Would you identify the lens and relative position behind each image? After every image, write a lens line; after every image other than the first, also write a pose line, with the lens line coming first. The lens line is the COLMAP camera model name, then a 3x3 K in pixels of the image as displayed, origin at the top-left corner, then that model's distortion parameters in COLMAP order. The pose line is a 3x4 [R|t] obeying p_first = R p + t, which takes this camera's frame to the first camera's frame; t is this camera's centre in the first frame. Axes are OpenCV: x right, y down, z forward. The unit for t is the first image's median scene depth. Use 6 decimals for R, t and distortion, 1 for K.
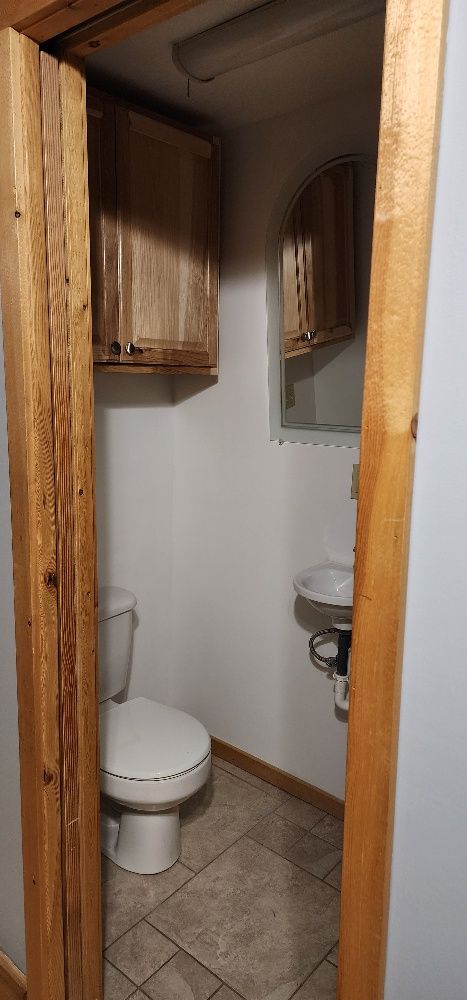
lens RADIAL K [[665.8, 0, 233.5], [0, 665.8, 500.0], [0, 0, 1]] dist [0.085342, -0.091996]
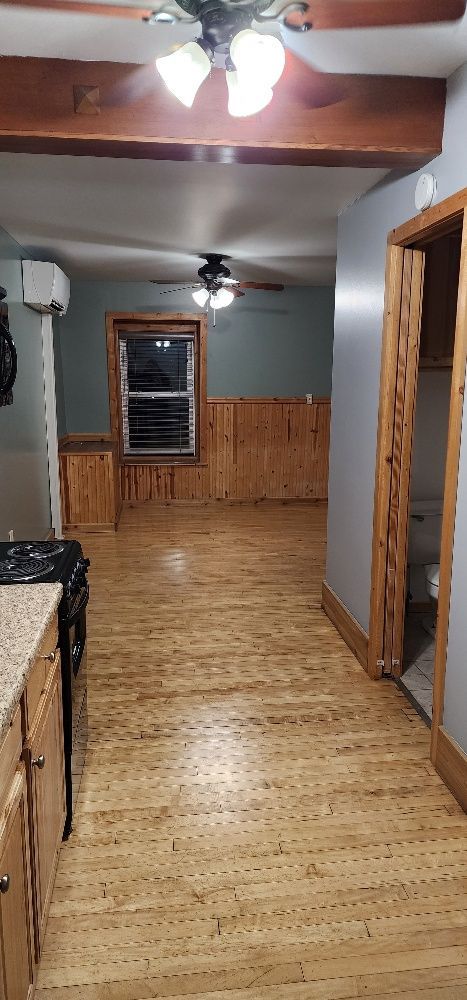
lens RADIAL K [[665.9, 0, 239.9], [0, 665.9, 506.6], [0, 0, 1]] dist [0.088873, -0.092127]
pose [[0.743032, 0.122314, -0.657984, 0.775359], [-0.113343, 0.991954, 0.056403, 0.173743], [0.659588, 0.032669, 0.750917, -0.959168]]
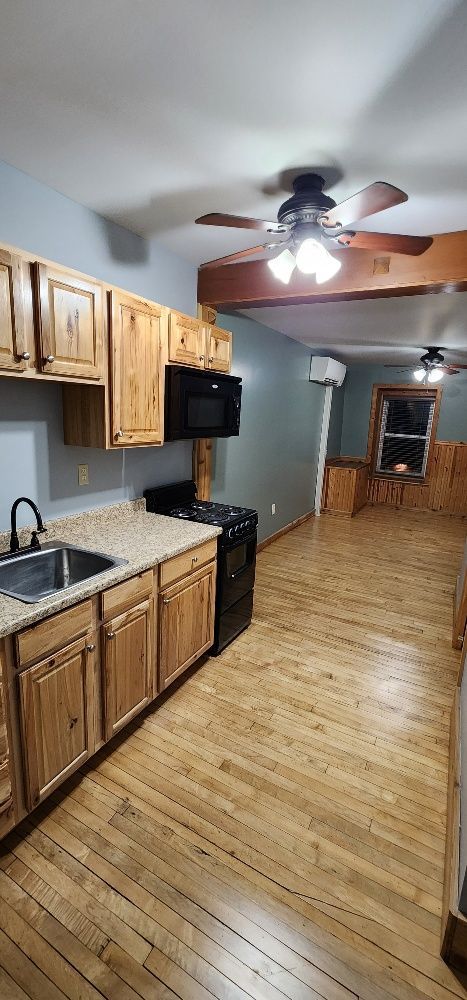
lens RADIAL K [[411.5, 0, 231.5], [0, 411.5, 498.0], [0, 0, 1]] dist [-0.002278, -0.000212]
pose [[0.208647, 0.202631, -0.956769, 1.172253], [-0.216722, 0.963558, 0.156807, 0.069867], [0.953676, 0.174636, 0.244958, -0.572259]]
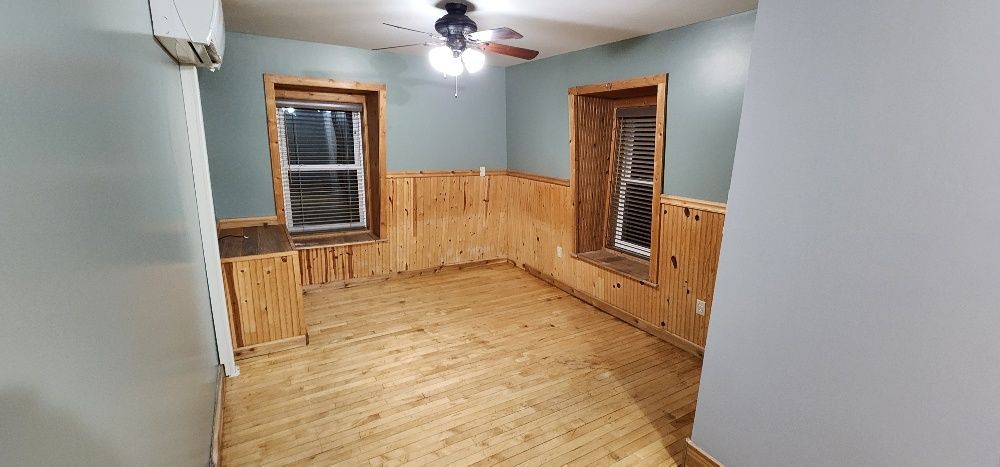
lens RADIAL K [[411.5, 0, 500.0], [0, 411.5, 233.5], [0, 0, 1]] dist [-0.002278, -0.000212]
pose [[0.950620, 0.079894, -0.299898, -0.962443], [-0.065364, 0.996163, 0.058188, -0.091922], [0.303397, -0.035712, 0.952195, -0.038893]]
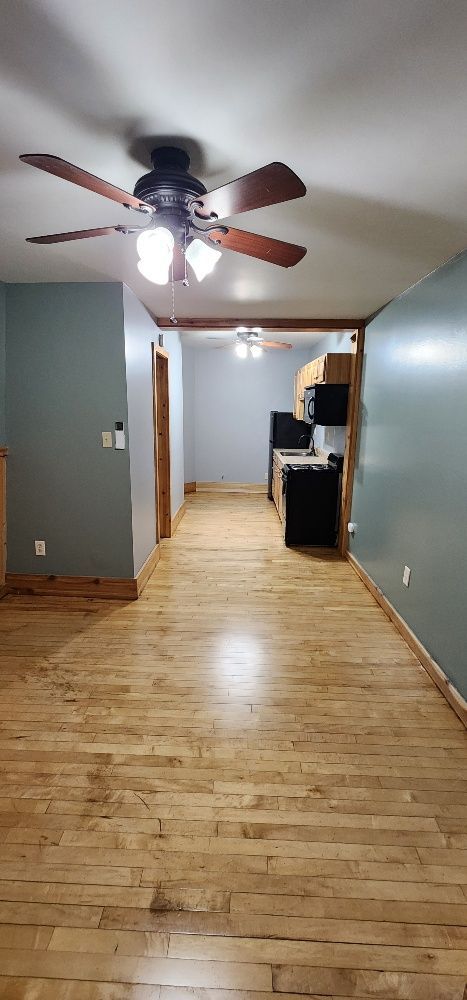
lens RADIAL K [[411.5, 0, 231.5], [0, 411.5, 498.0], [0, 0, 1]] dist [-0.002278, -0.000212]
pose [[-0.630509, -0.196715, 0.750841, -2.517033], [0.112279, 0.934061, 0.339002, -0.444970], [-0.768018, 0.298048, -0.566847, 2.000236]]
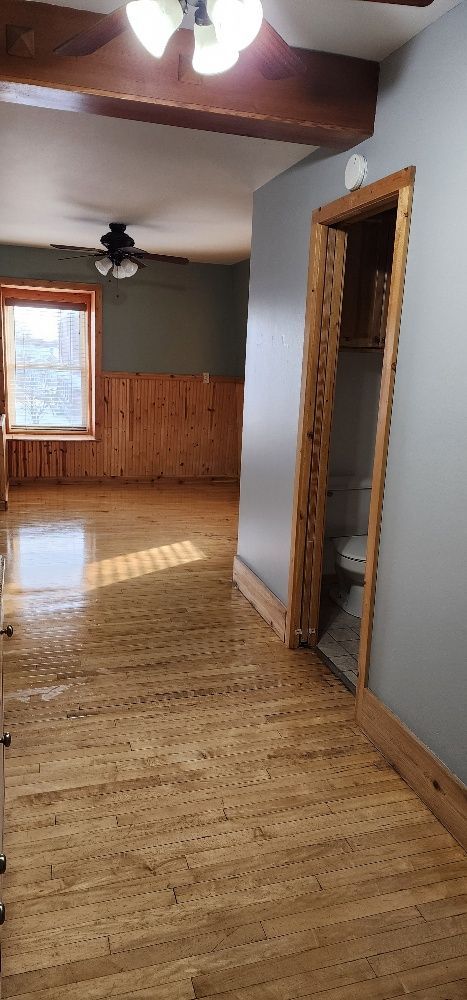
lens RADIAL K [[665.8, 0, 233.5], [0, 665.8, 500.0], [0, 0, 1]] dist [0.085342, -0.091996]
pose [[0.846772, 0.133046, -0.515049, 0.654365], [-0.123749, 0.990923, 0.052521, 0.217524], [0.517362, 0.019263, 0.855550, -1.039520]]
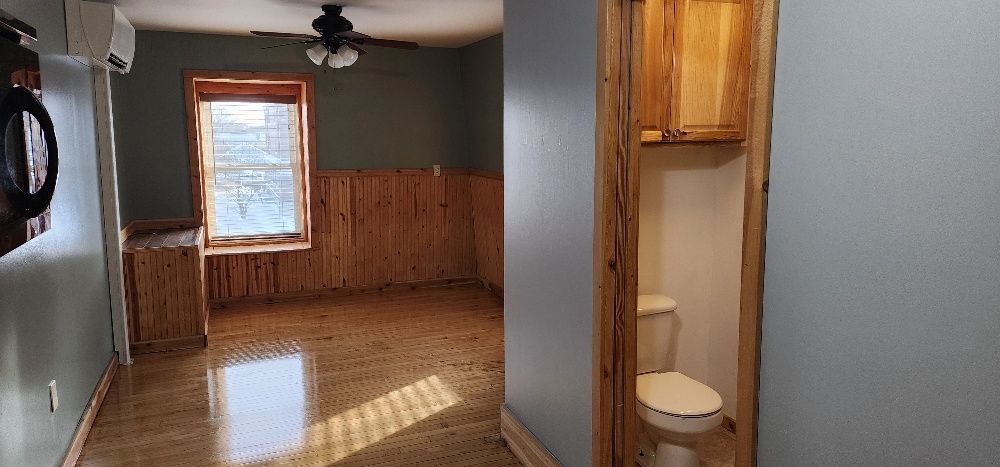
lens RADIAL K [[665.8, 0, 505.7], [0, 665.8, 218.9], [0, 0, 1]] dist [0.085342, -0.091996]
pose [[0.891897, 0.041332, -0.450346, 0.244087], [-0.064510, 0.997259, -0.036234, 0.063730], [0.447614, 0.061369, 0.892119, -0.660480]]
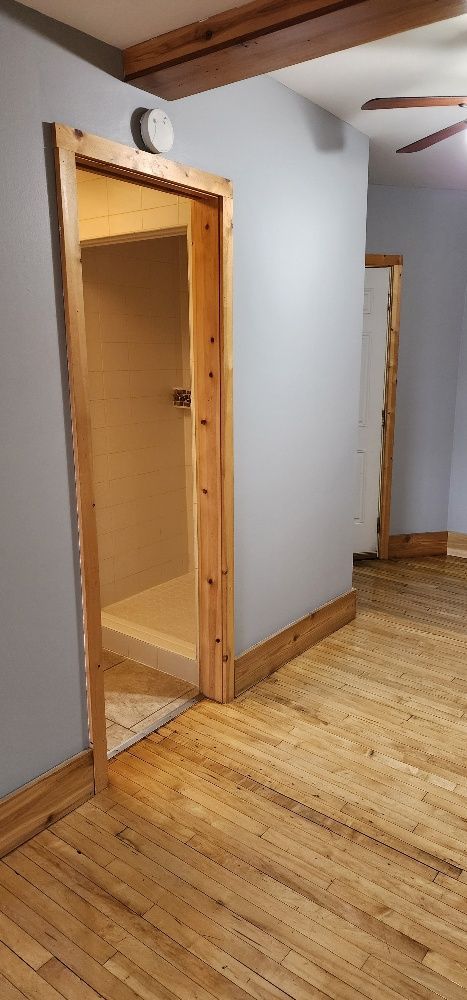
lens RADIAL K [[663.5, 0, 247.3], [0, 663.5, 509.8], [0, 0, 1]] dist [0.090681, -0.095219]
pose [[-0.073331, -0.249315, 0.965642, -1.590160], [0.180576, 0.948926, 0.258713, -0.136666], [-0.980824, 0.193343, -0.024565, 0.548779]]
